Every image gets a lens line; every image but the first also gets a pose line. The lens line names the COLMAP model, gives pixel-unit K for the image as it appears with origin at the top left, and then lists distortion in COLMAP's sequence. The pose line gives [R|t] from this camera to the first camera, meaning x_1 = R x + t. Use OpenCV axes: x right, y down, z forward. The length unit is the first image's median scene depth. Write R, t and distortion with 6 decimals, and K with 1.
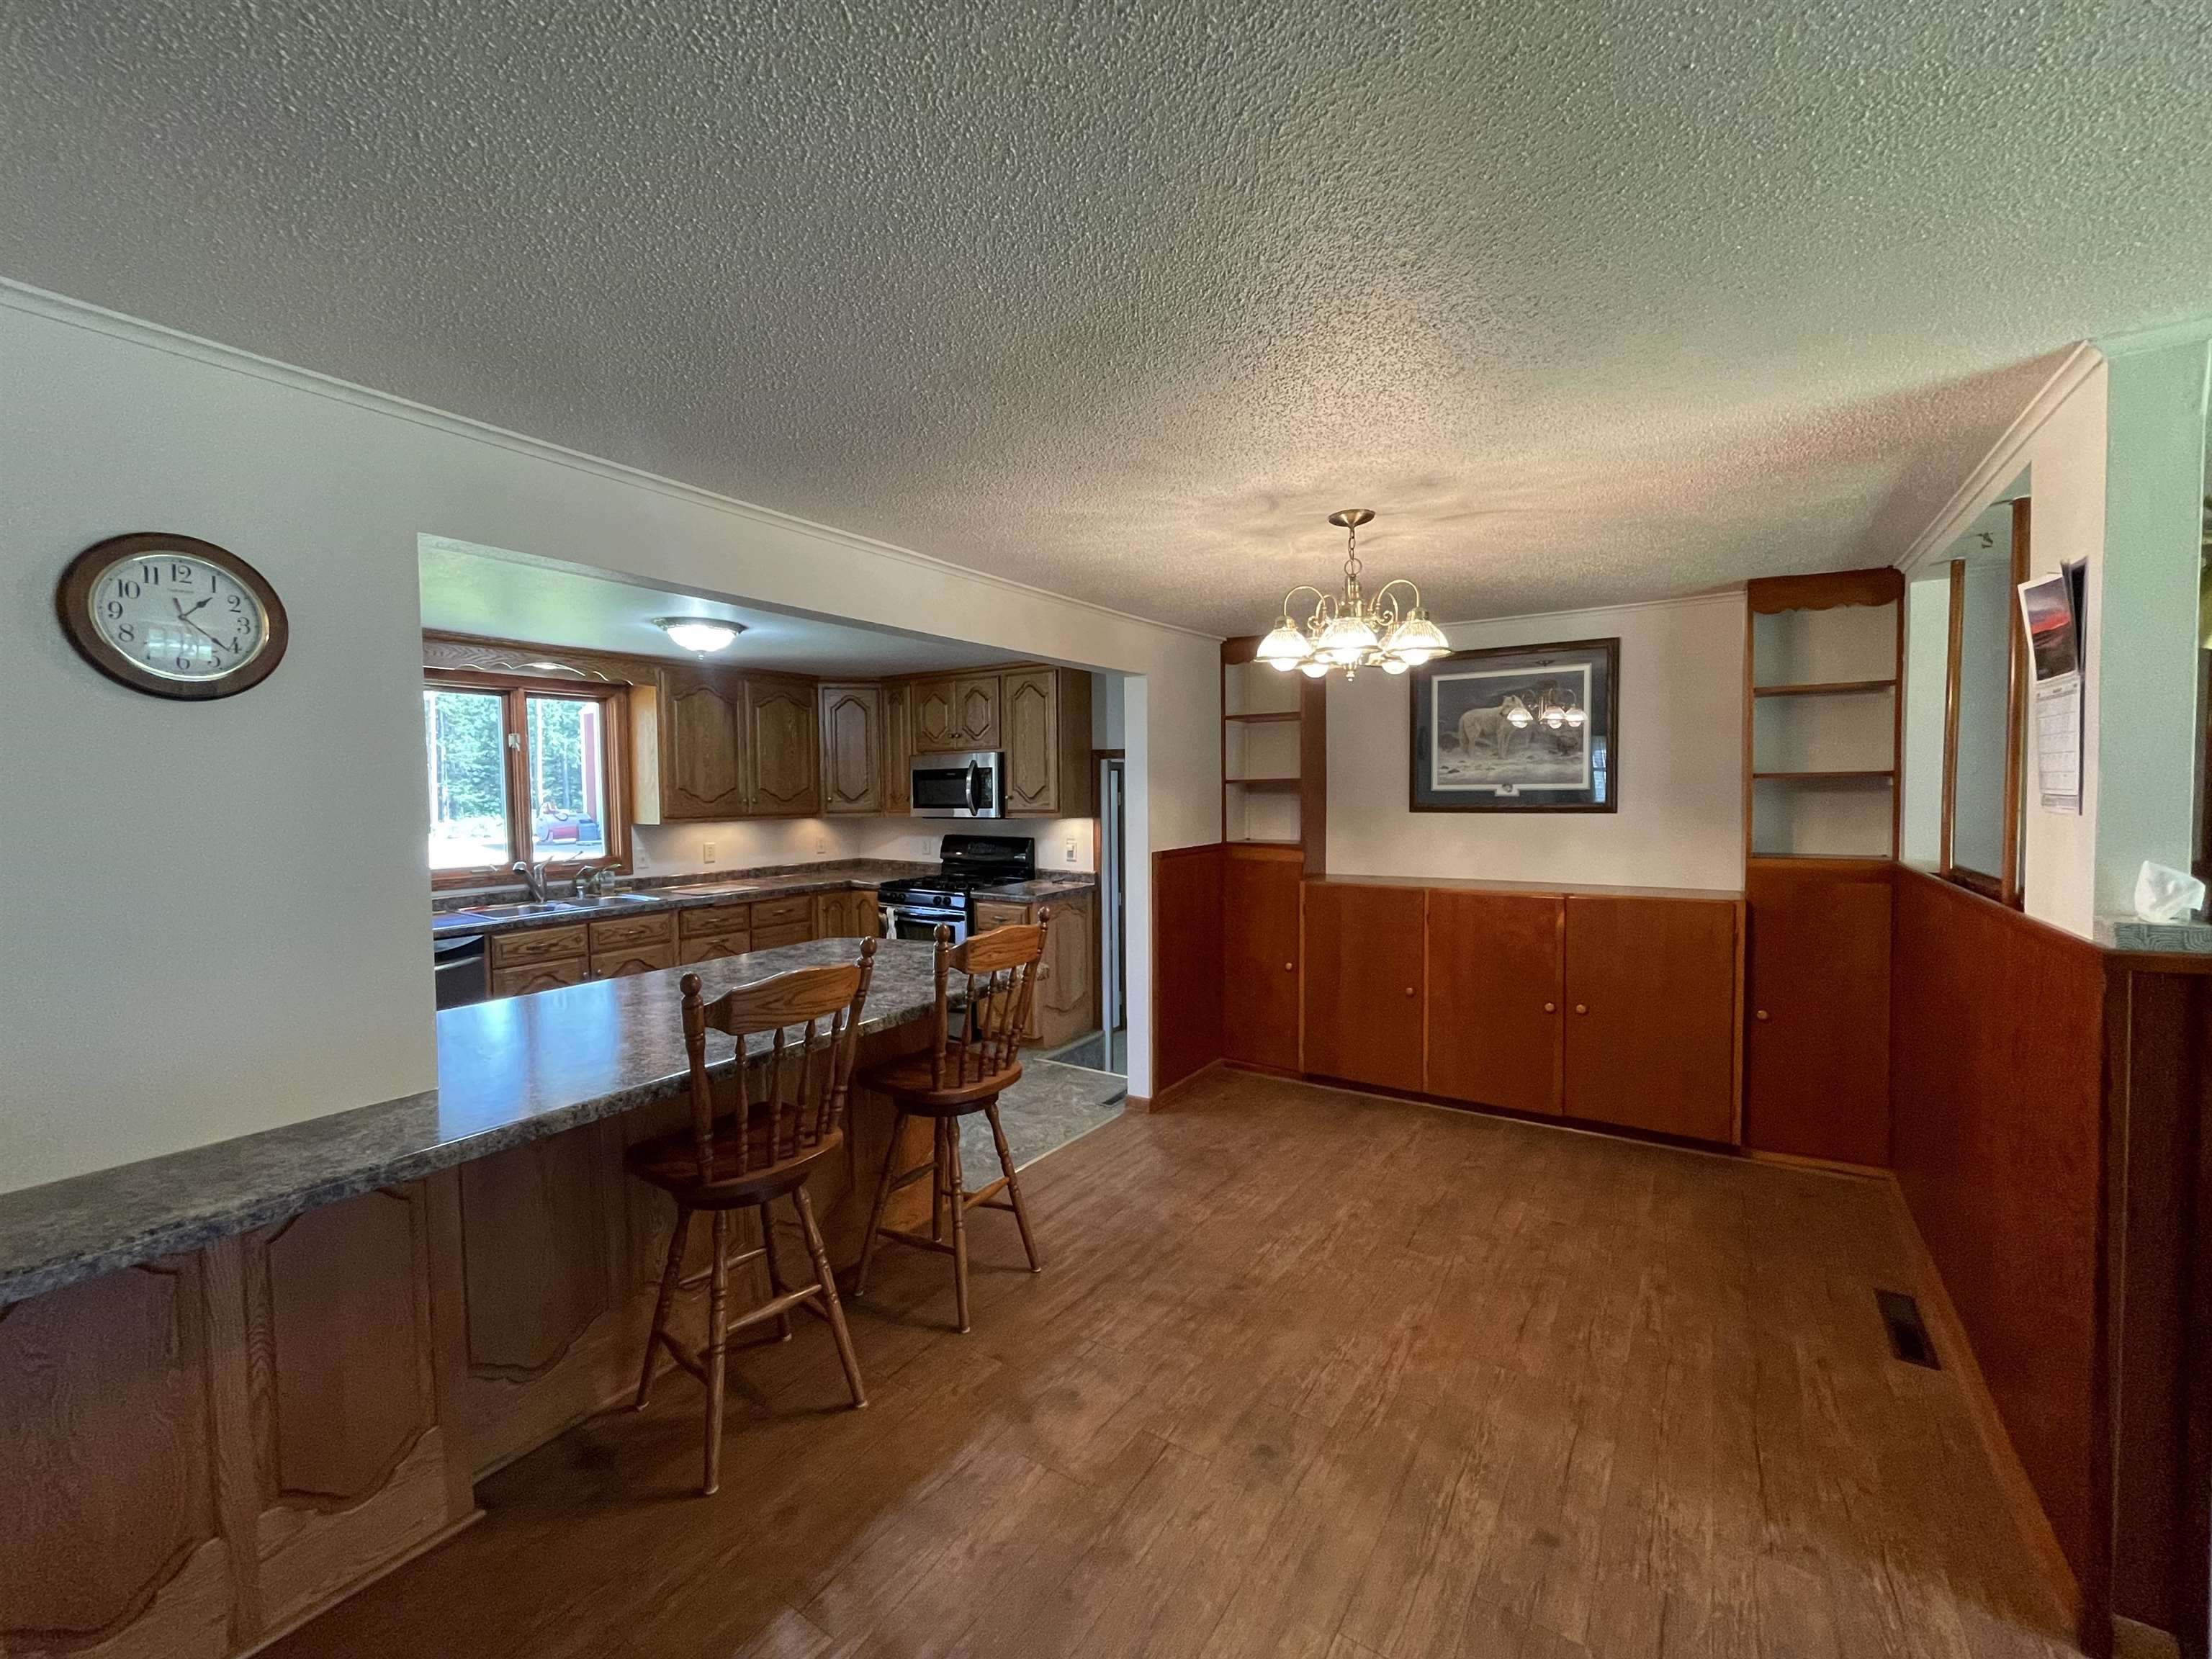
lens RADIAL K [[897.5, 0, 1109.7], [0, 897.5, 829.7], [0, 0, 1]] dist [-0.000686, -0.000522]
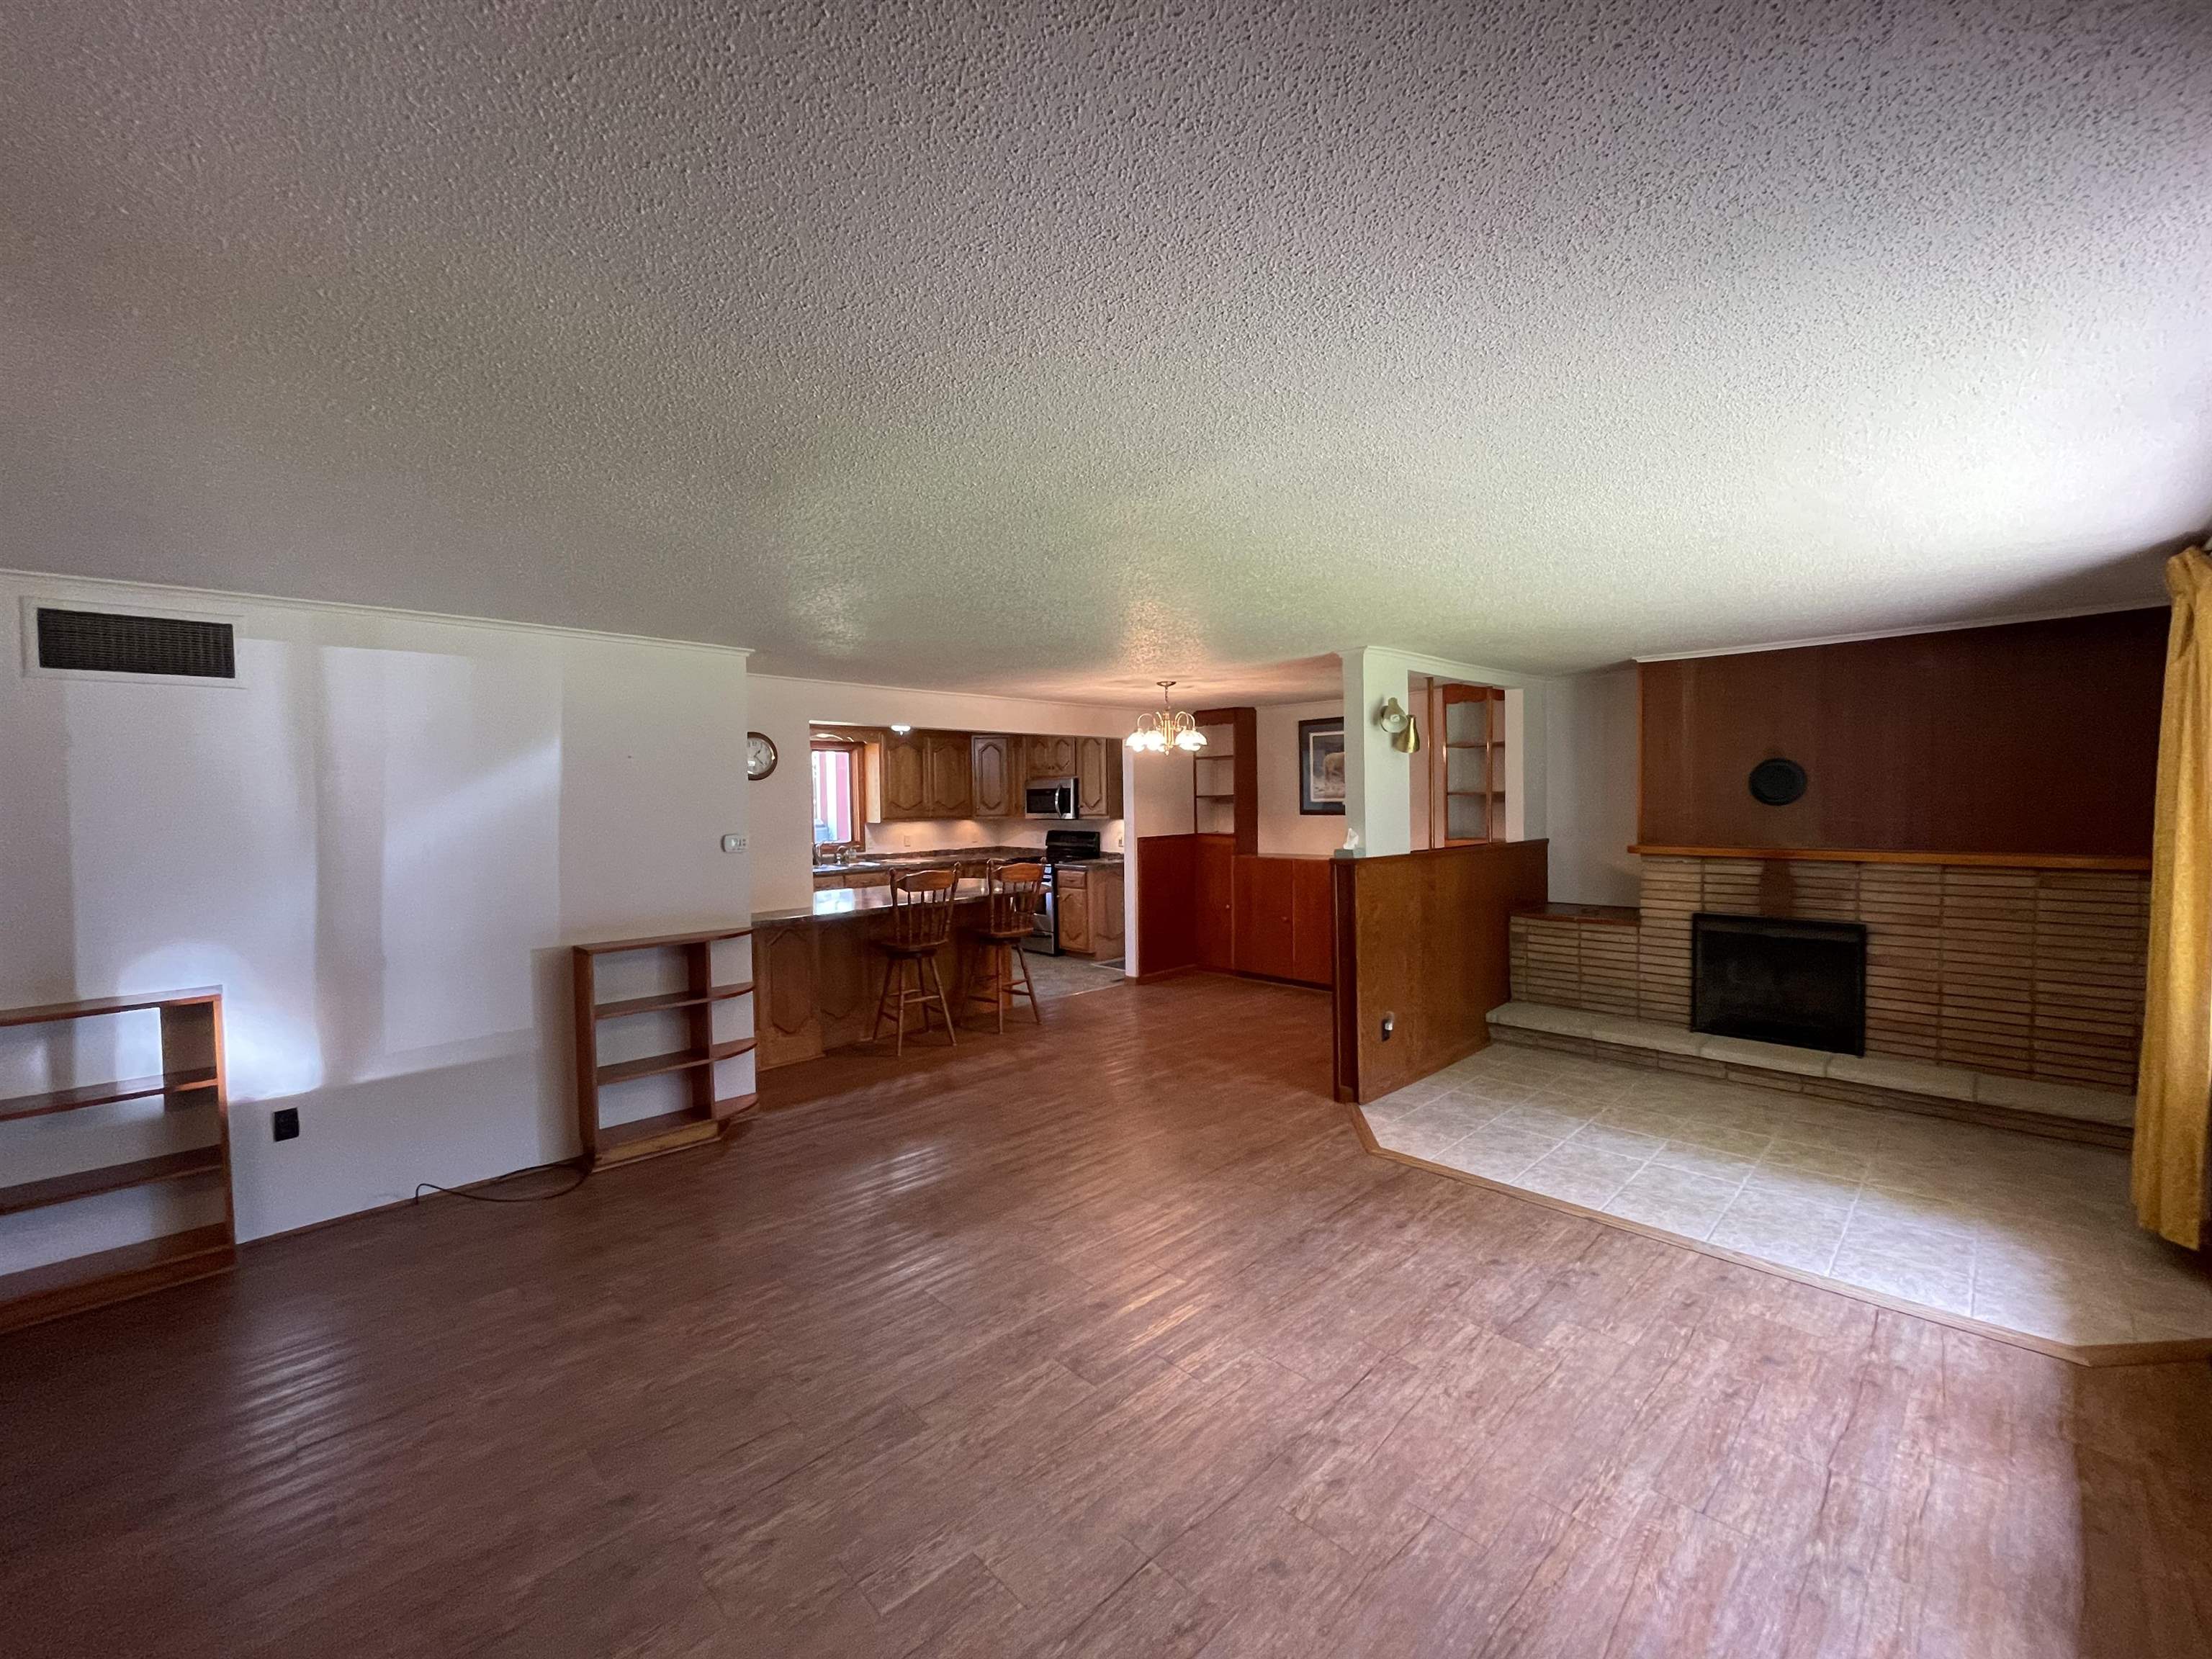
lens RADIAL K [[897.5, 0, 1104.4], [0, 897.5, 832.8], [0, 0, 1]] dist [-0.000686, -0.000522]
pose [[0.976936, 0.003089, -0.213510, 0.289314], [-0.003805, 0.999988, -0.002940, 0.017076], [0.213498, 0.003685, 0.976937, -0.595285]]
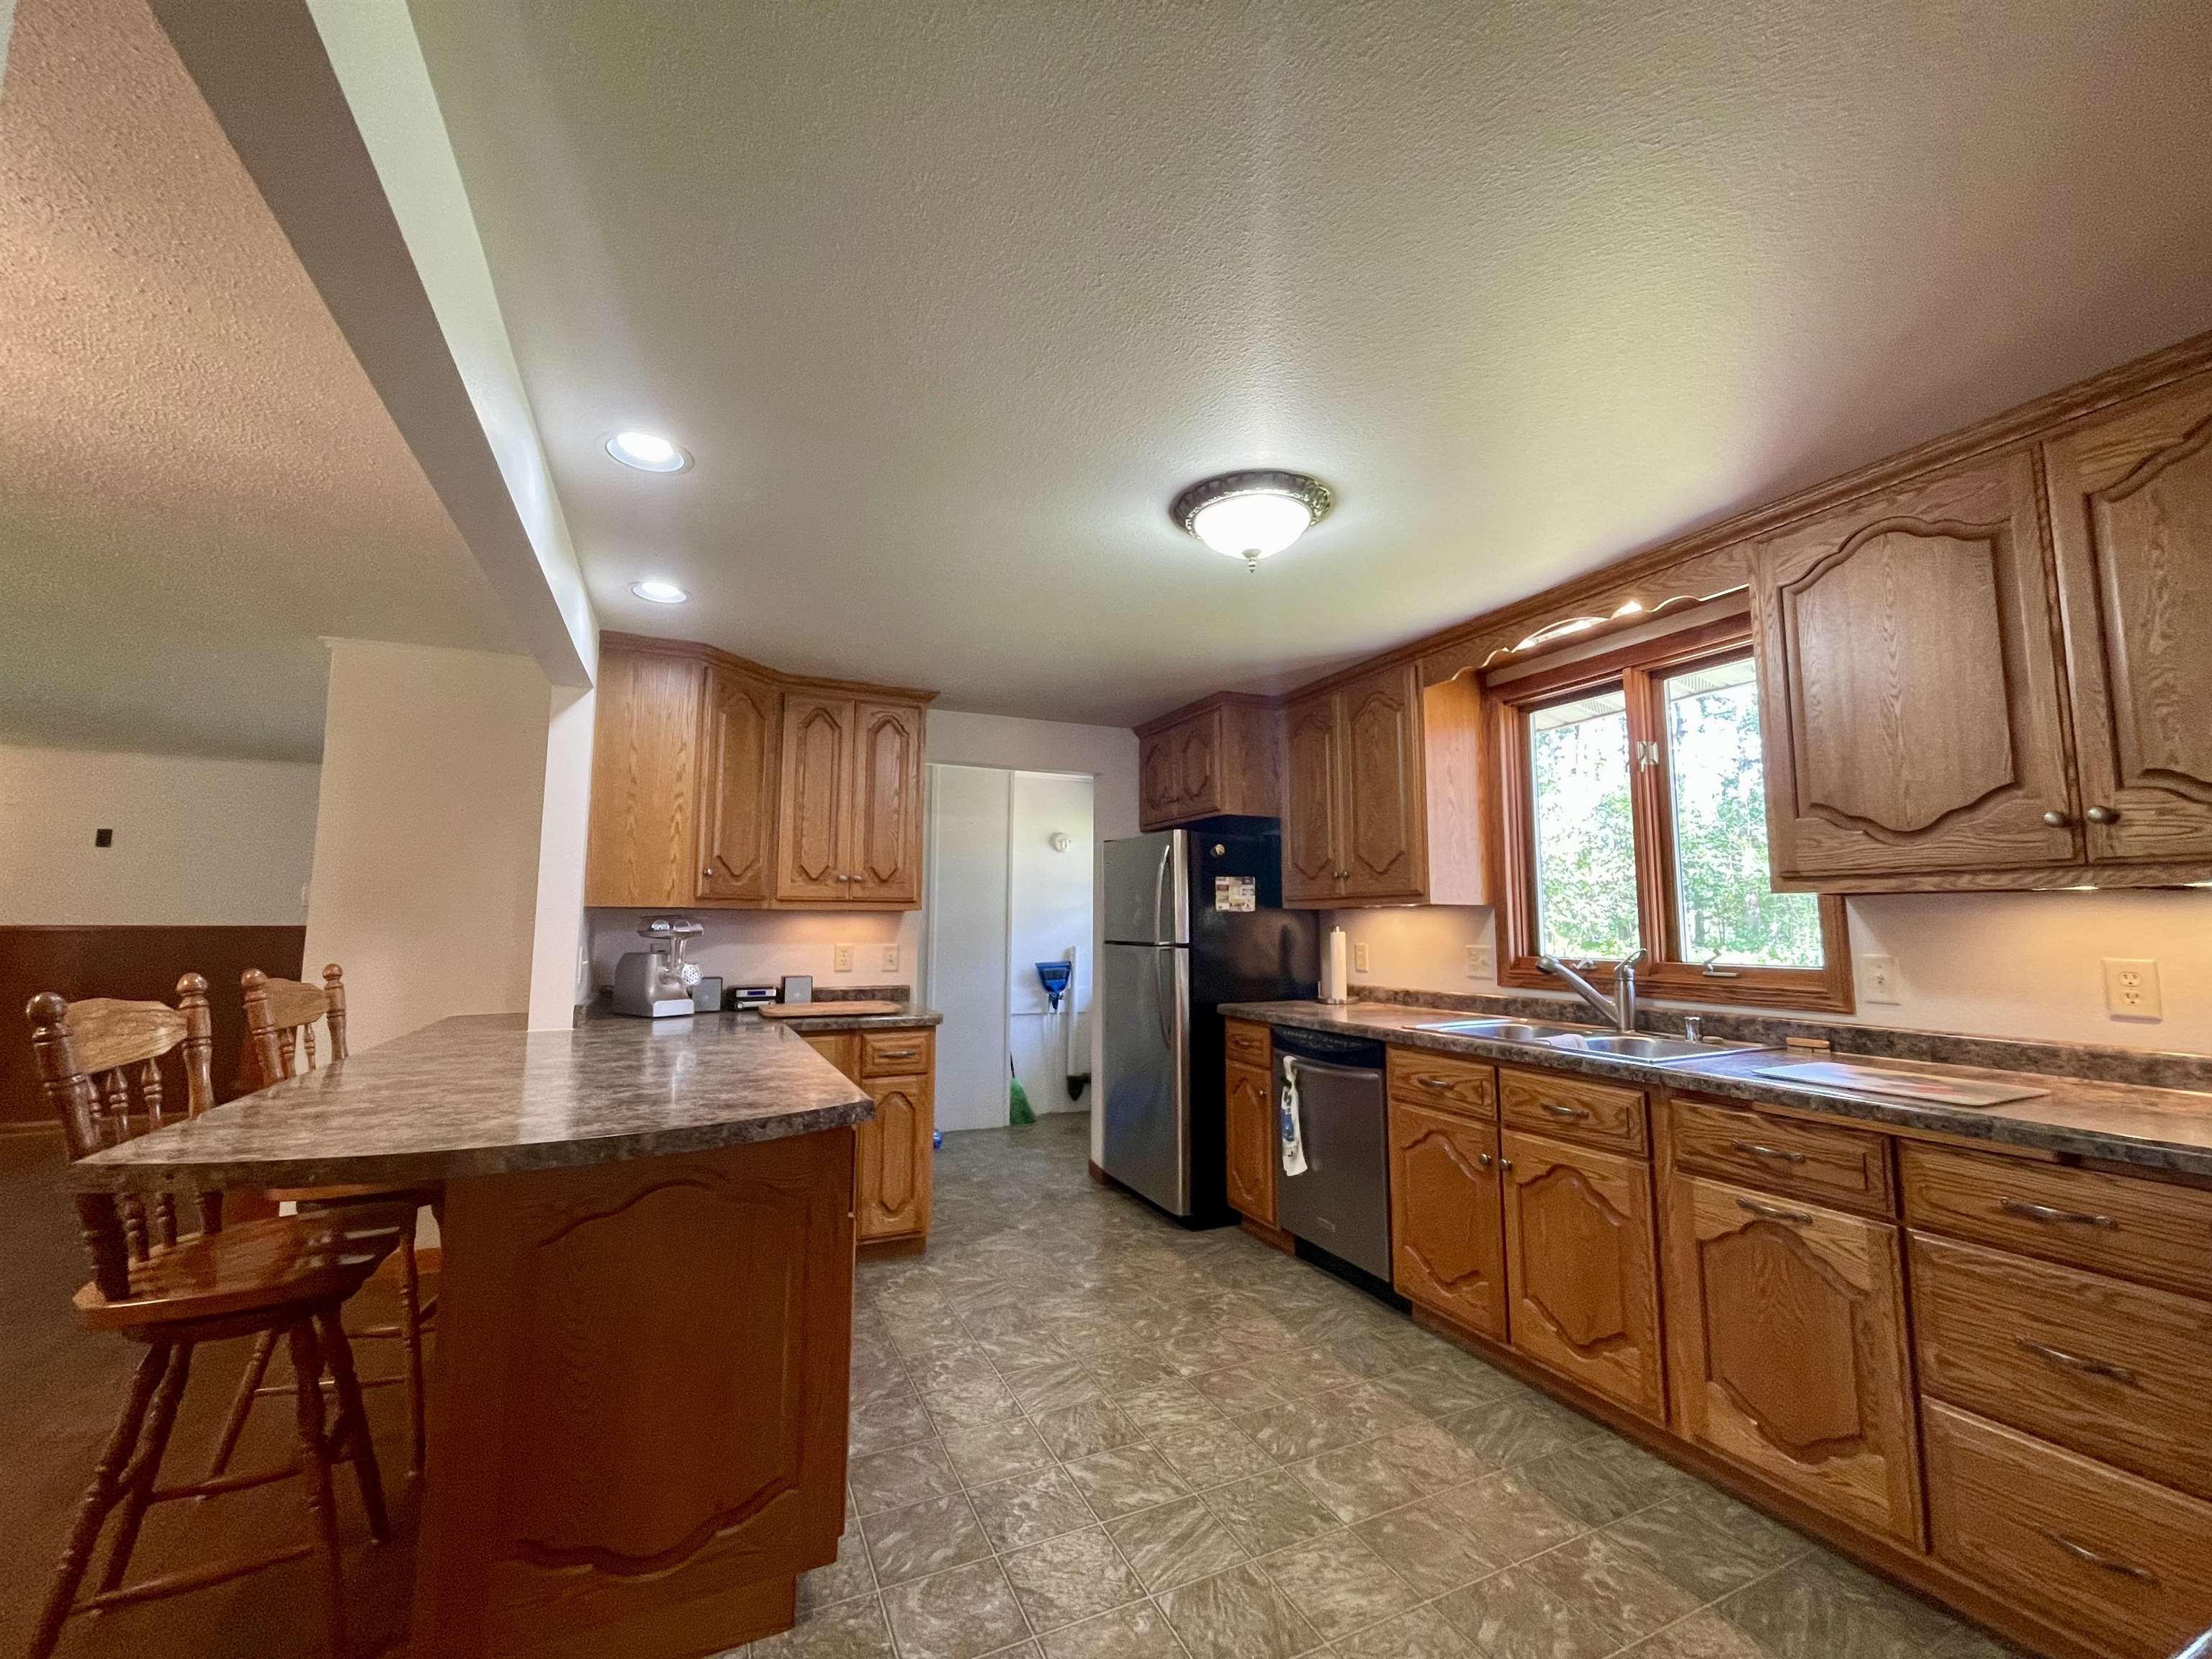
lens RADIAL K [[897.5, 0, 1110.6], [0, 897.5, 825.4], [0, 0, 1]] dist [-0.000686, -0.000522]
pose [[-0.518242, -0.080758, -0.851413, 0.028718], [-0.032907, 0.996677, -0.074506, 0.002970], [0.854601, -0.010595, -0.519177, 0.934533]]
